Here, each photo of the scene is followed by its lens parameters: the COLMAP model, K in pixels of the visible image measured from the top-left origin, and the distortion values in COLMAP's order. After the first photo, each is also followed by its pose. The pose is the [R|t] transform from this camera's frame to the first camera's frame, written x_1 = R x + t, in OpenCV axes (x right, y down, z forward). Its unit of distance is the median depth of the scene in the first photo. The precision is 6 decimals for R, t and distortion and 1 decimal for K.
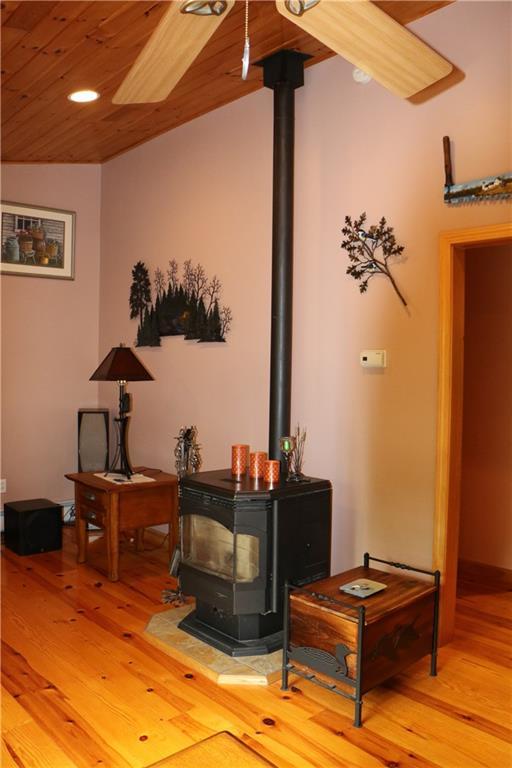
lens RADIAL K [[631.2, 0, 254.1], [0, 631.2, 382.6], [0, 0, 1]] dist [-0.140372, 0.005663]
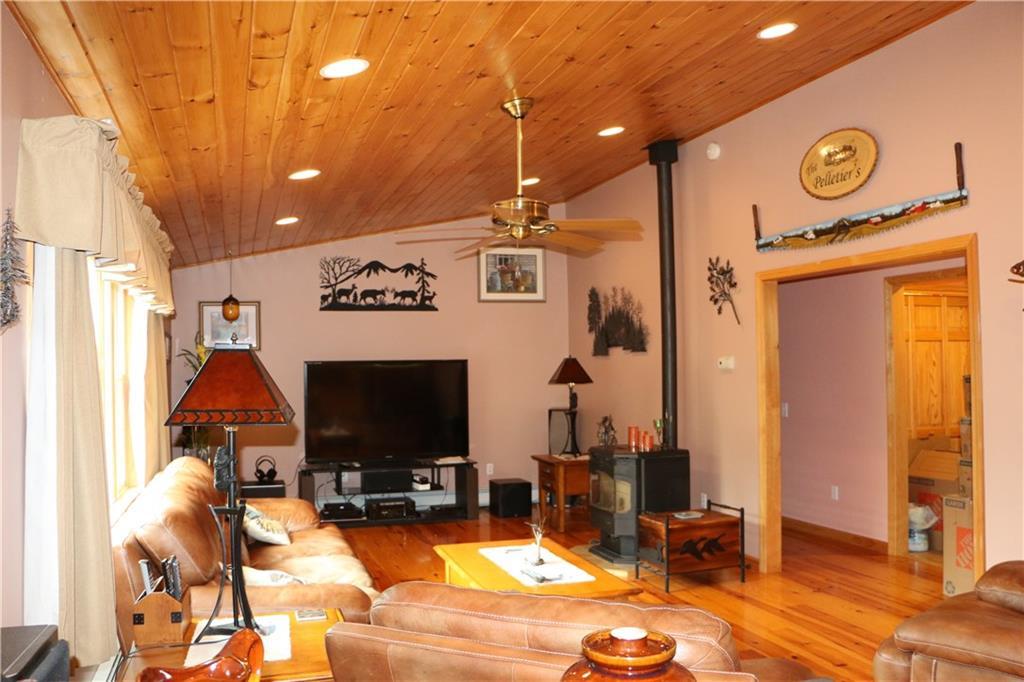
lens RADIAL K [[841.5, 0, 513.0], [0, 841.5, 341.7], [0, 0, 1]] dist [-0.140372, 0.005663]
pose [[0.916844, -0.035143, -0.397697, 0.388954], [0.010486, 0.997894, -0.064007, 0.021835], [0.399109, 0.054514, 0.915282, -0.678446]]
